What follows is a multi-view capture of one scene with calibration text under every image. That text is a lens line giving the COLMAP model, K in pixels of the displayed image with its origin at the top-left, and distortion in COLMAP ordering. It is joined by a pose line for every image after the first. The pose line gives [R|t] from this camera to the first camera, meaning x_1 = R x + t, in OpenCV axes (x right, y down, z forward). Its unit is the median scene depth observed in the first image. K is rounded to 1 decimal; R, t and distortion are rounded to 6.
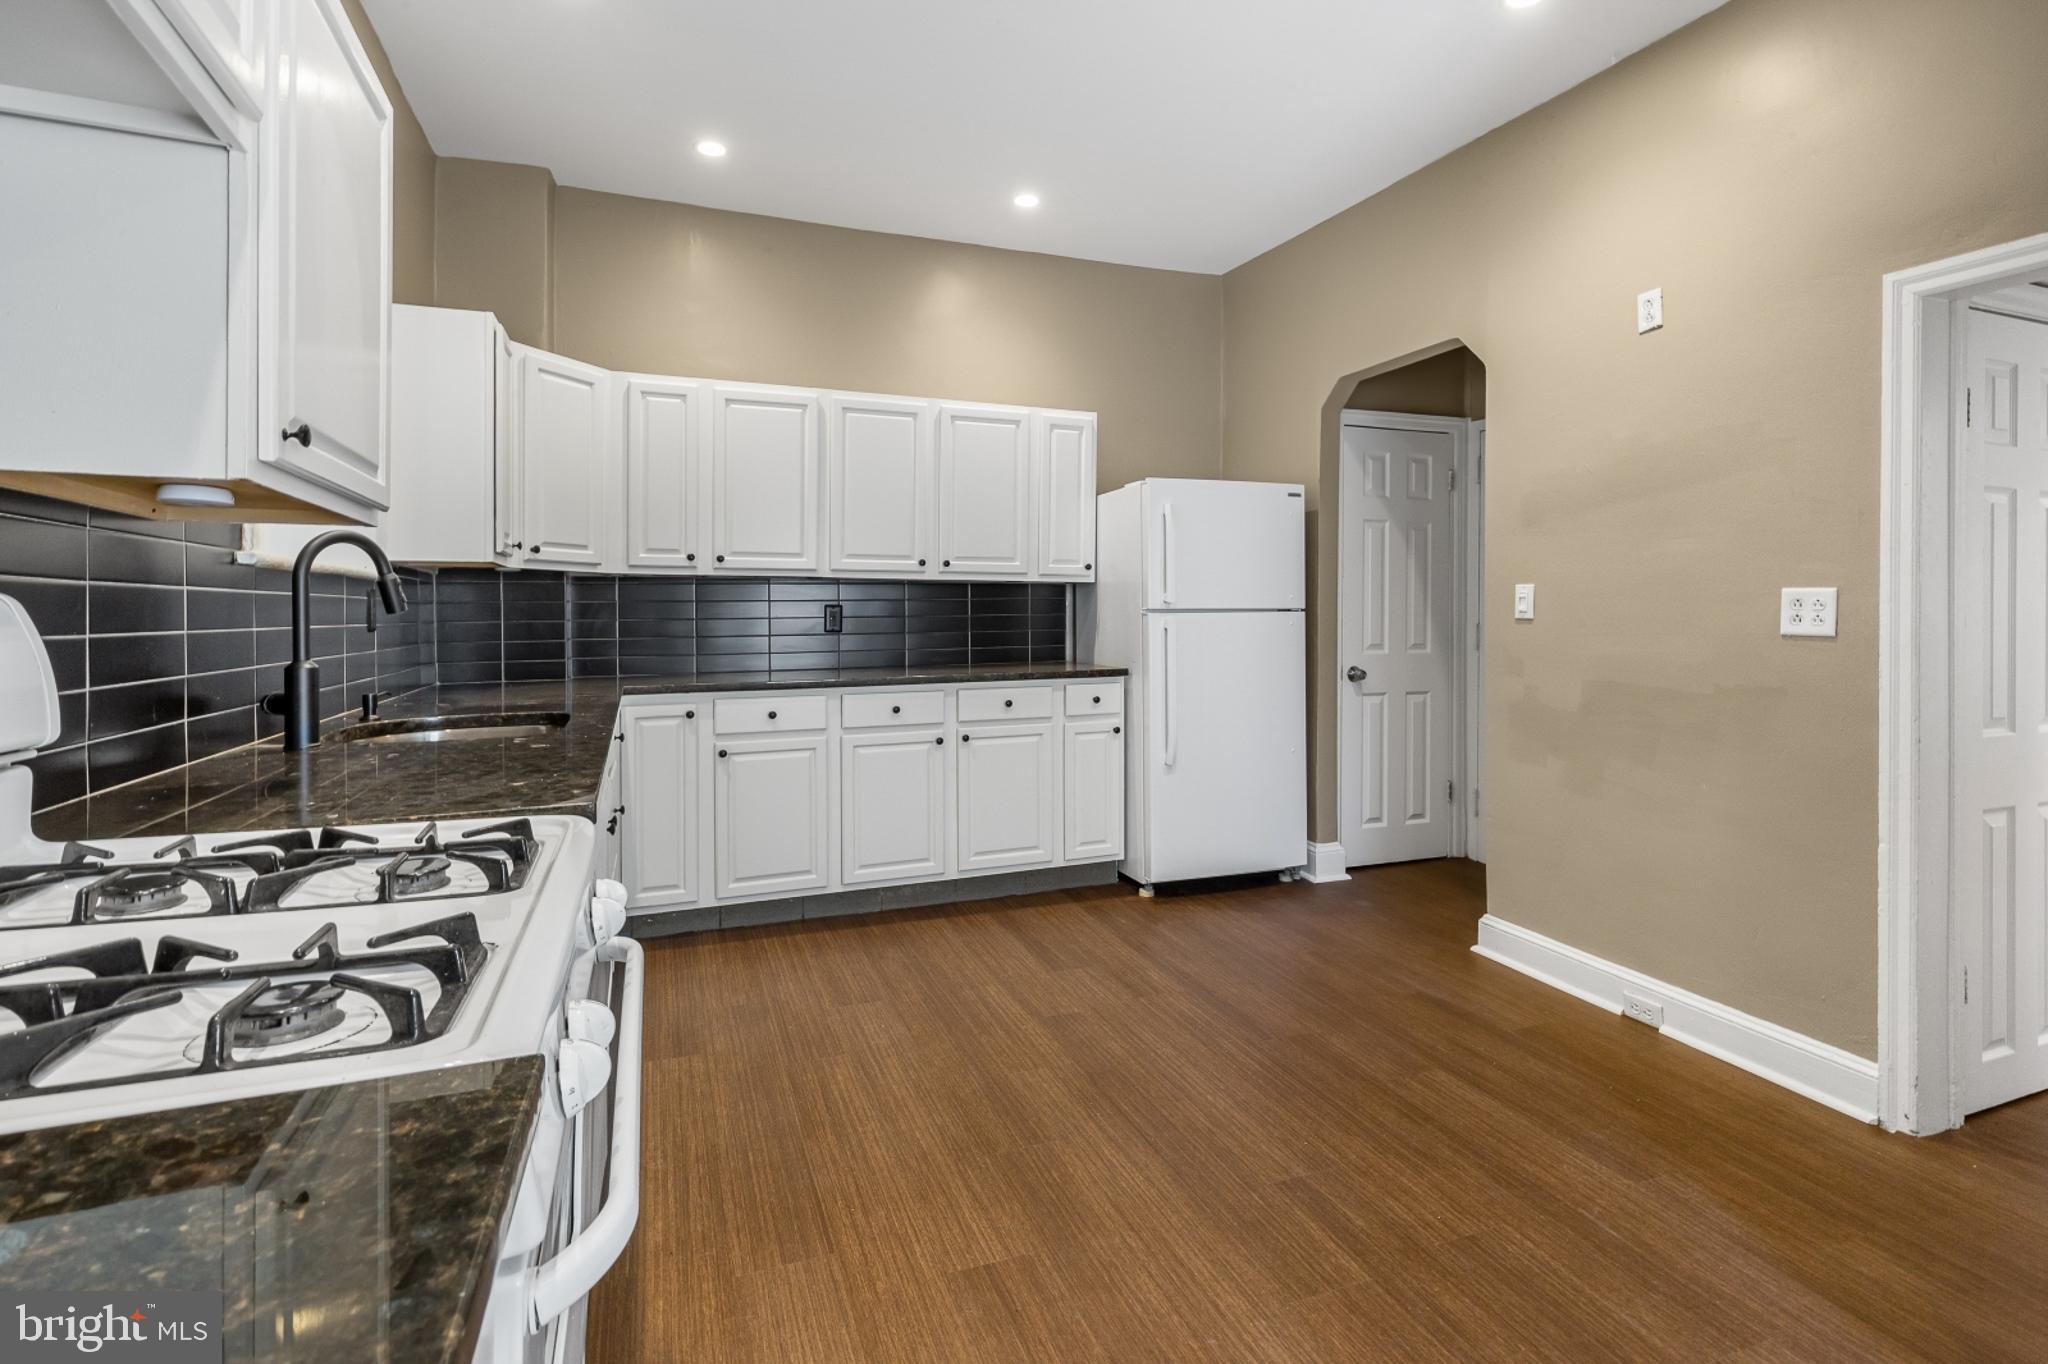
lens RADIAL K [[954.9, 0, 1015.8], [0, 954.9, 610.2], [0, 0, 1]] dist [0.003468, -0.000237]
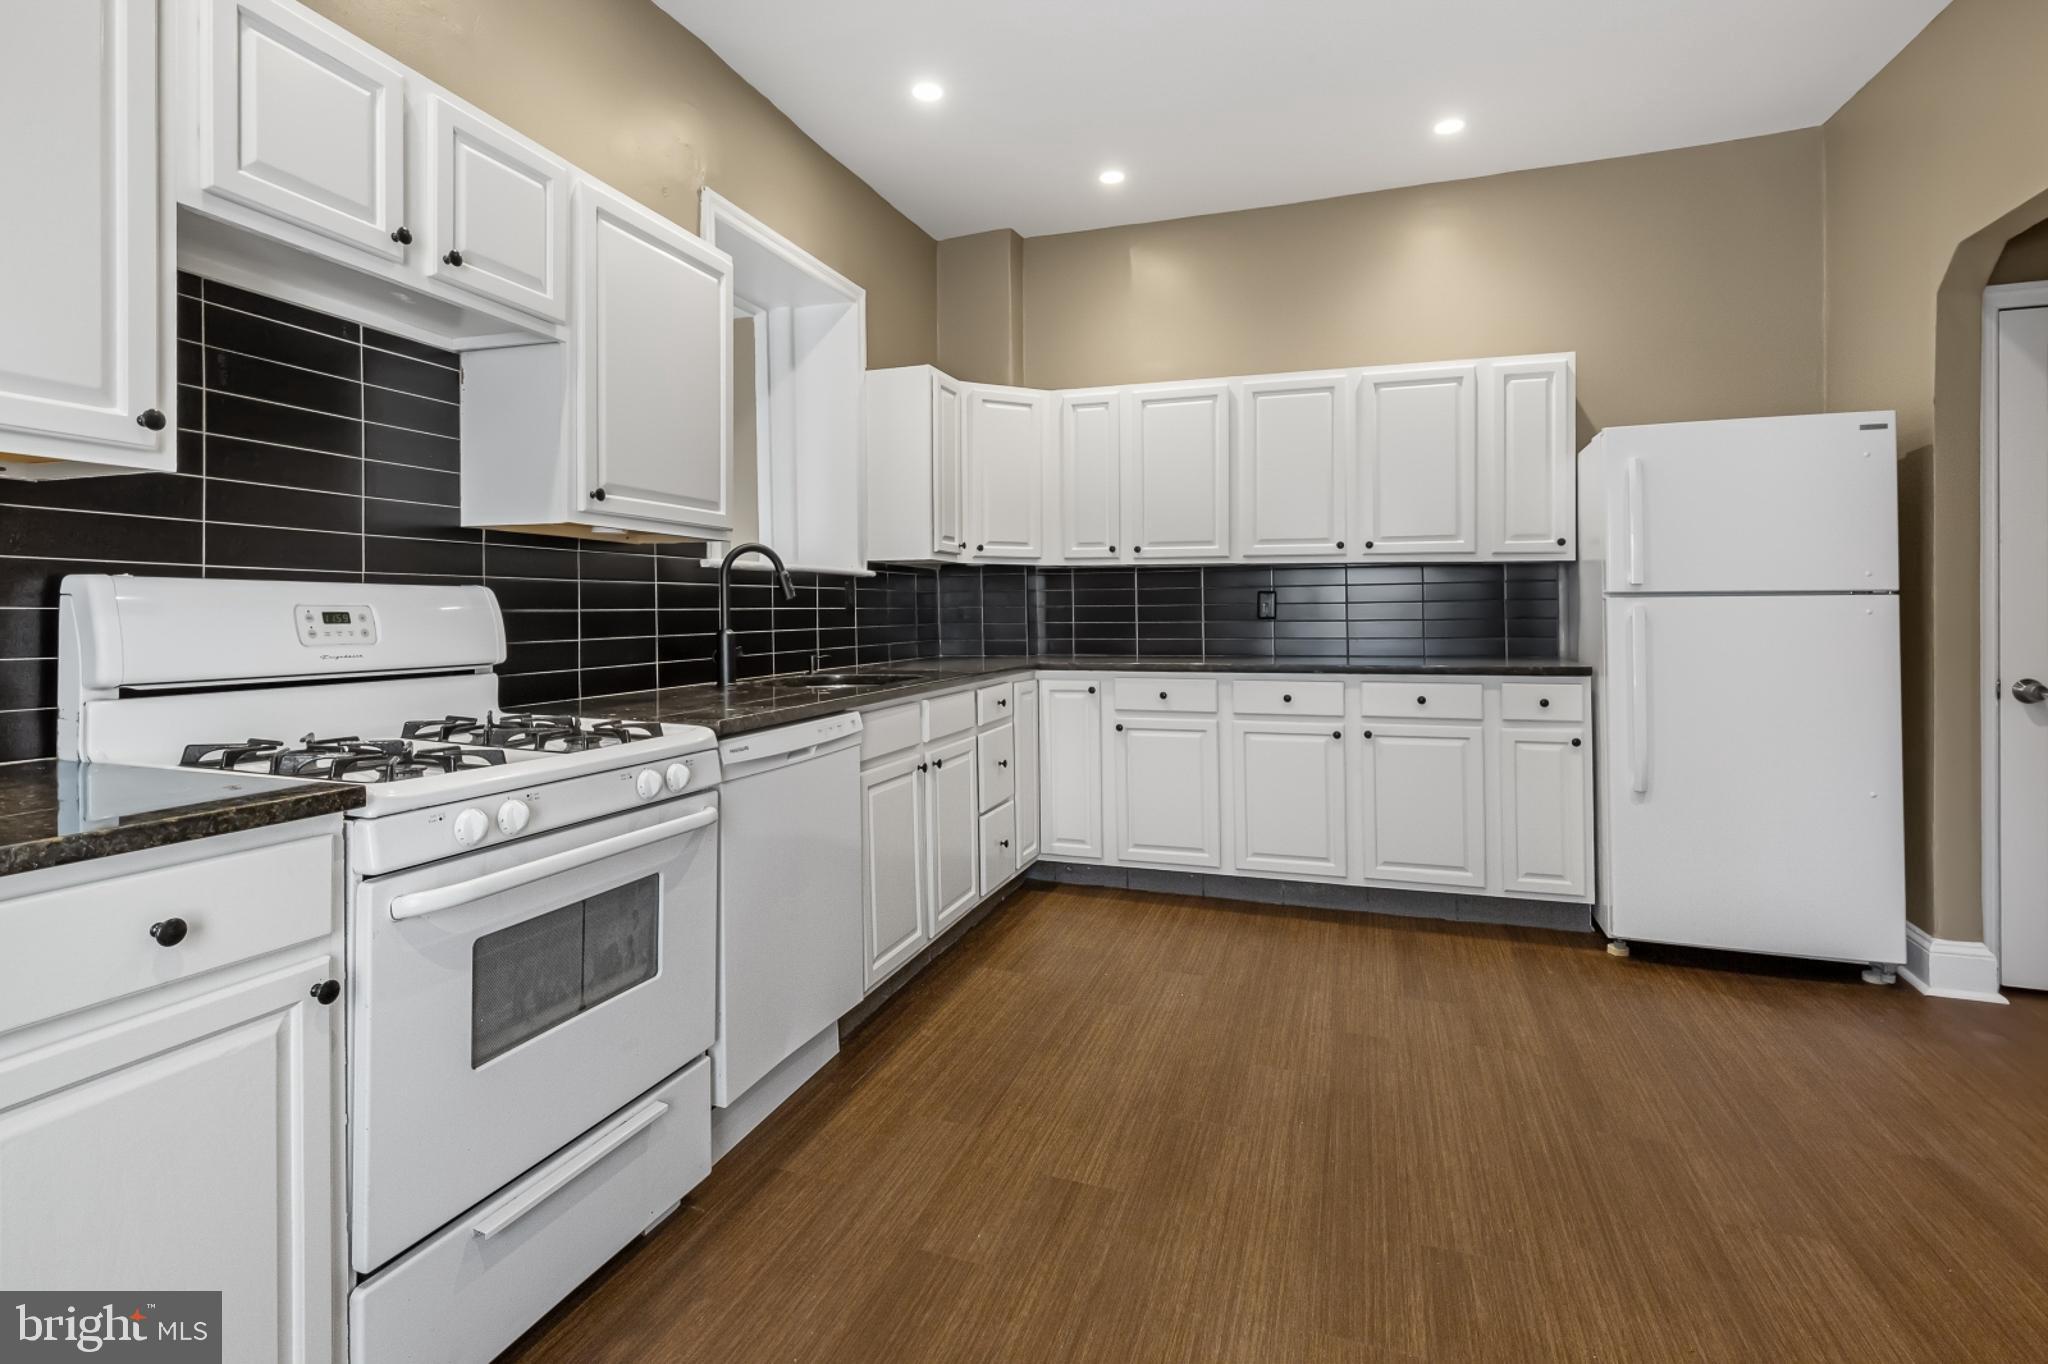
lens RADIAL K [[1017.5, 0, 986.9], [0, 1017.5, 602.7], [0, 0, 1]] dist [0.000367, -0.000733]
pose [[0.752955, -0.001852, -0.658069, 0.389974], [0.003344, 0.999994, 0.001013, 0.005812], [0.658063, -0.002964, 0.752957, 0.025366]]
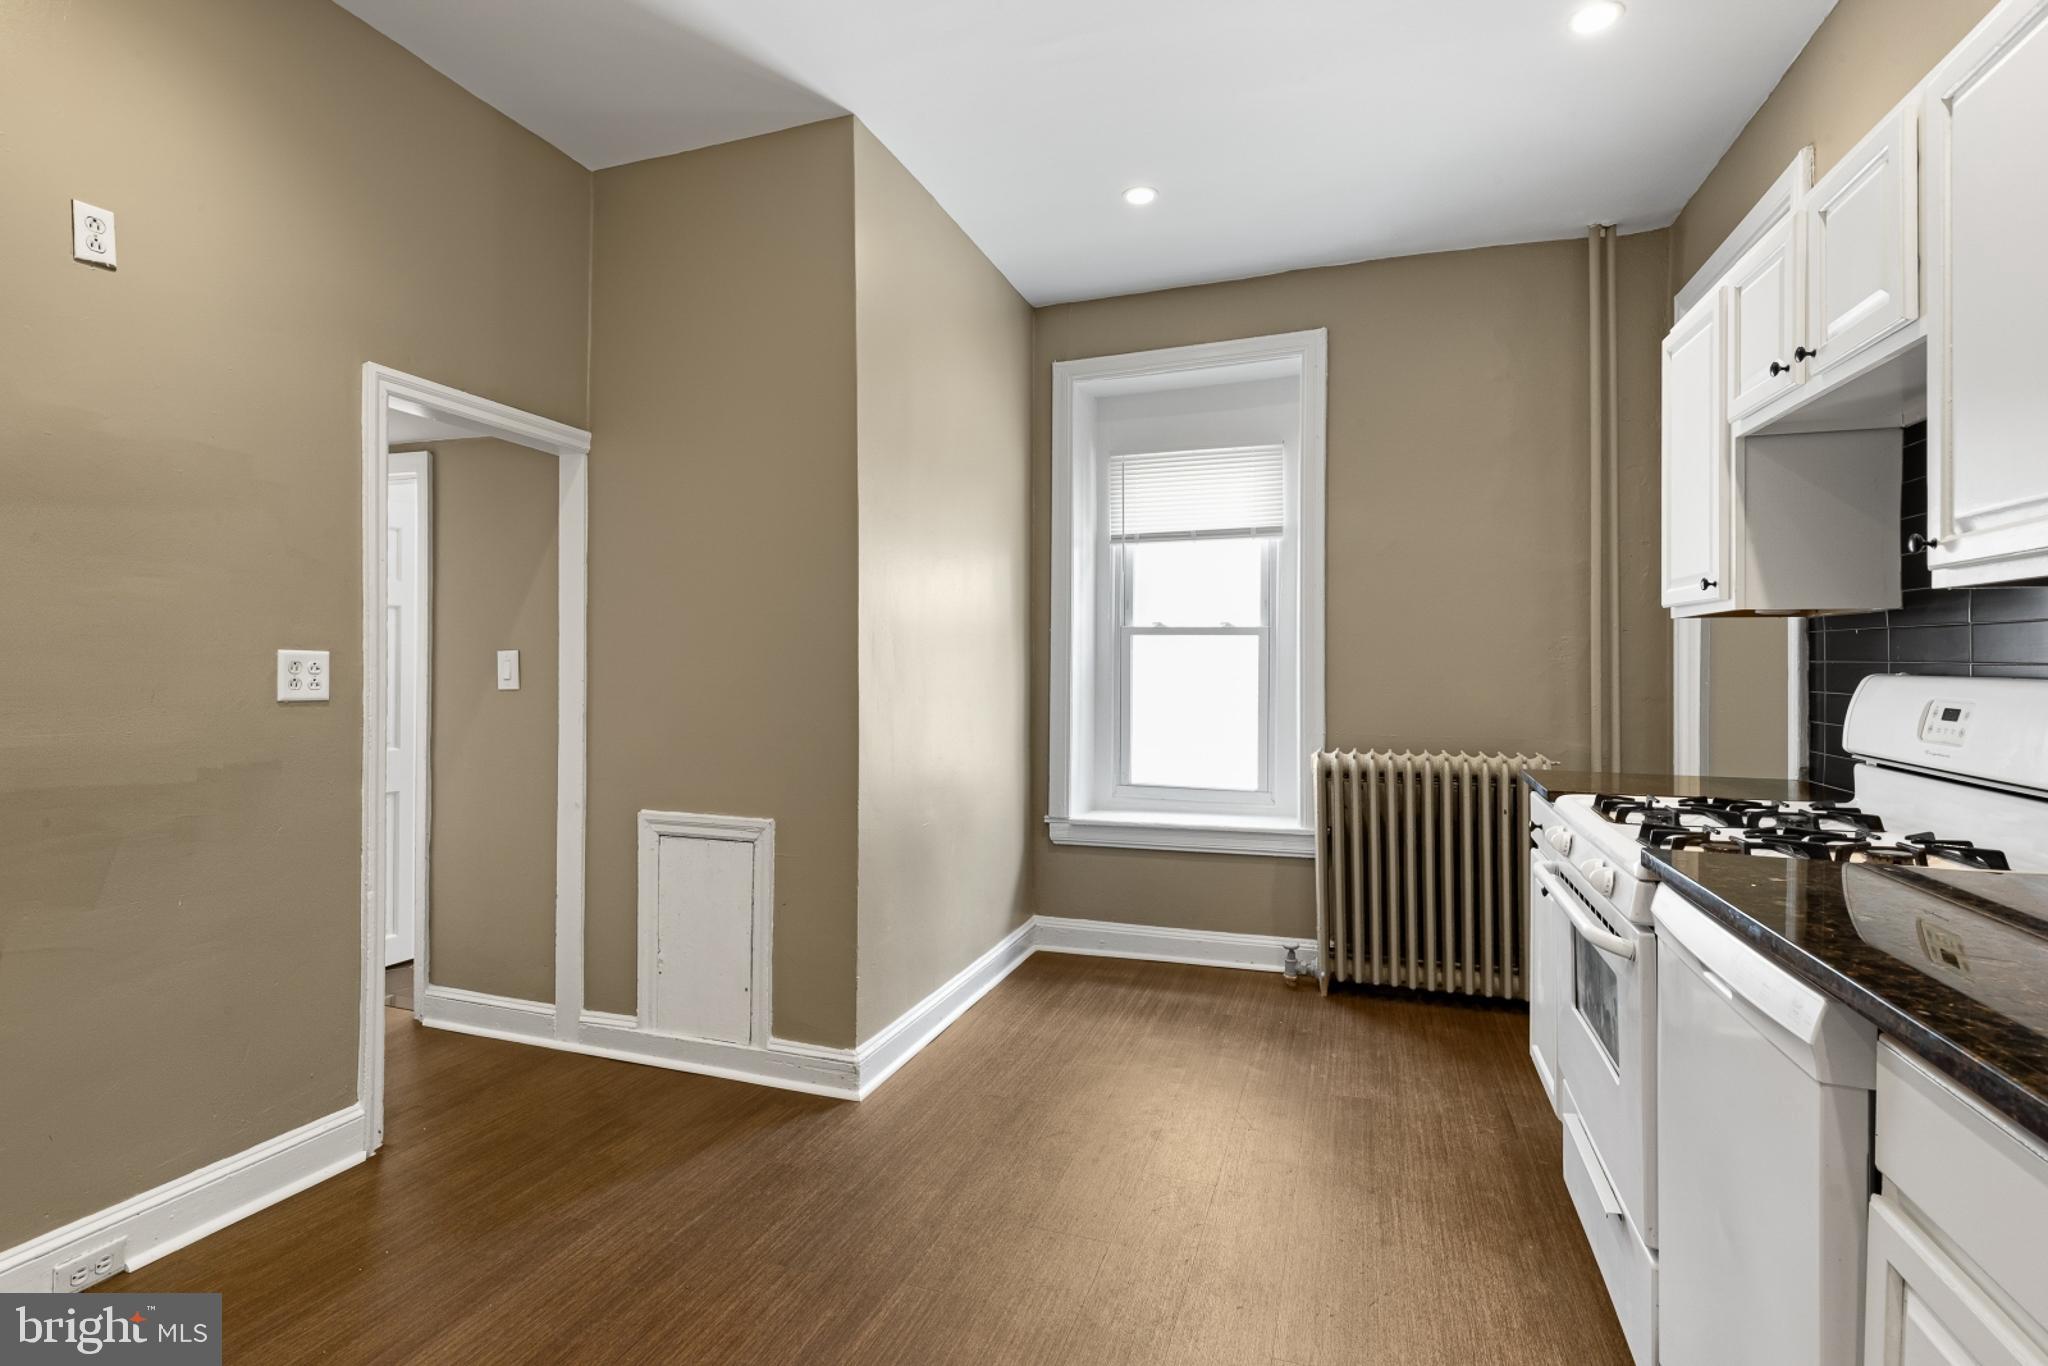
lens RADIAL K [[987.9, 0, 1019.0], [0, 987.9, 656.0], [0, 0, 1]] dist [0.004777, 0.000055]
pose [[-0.760855, 0.001962, 0.648918, -0.275318], [-0.007441, 0.999903, -0.011747, -0.009254], [-0.648879, -0.013766, -0.760767, 1.029609]]
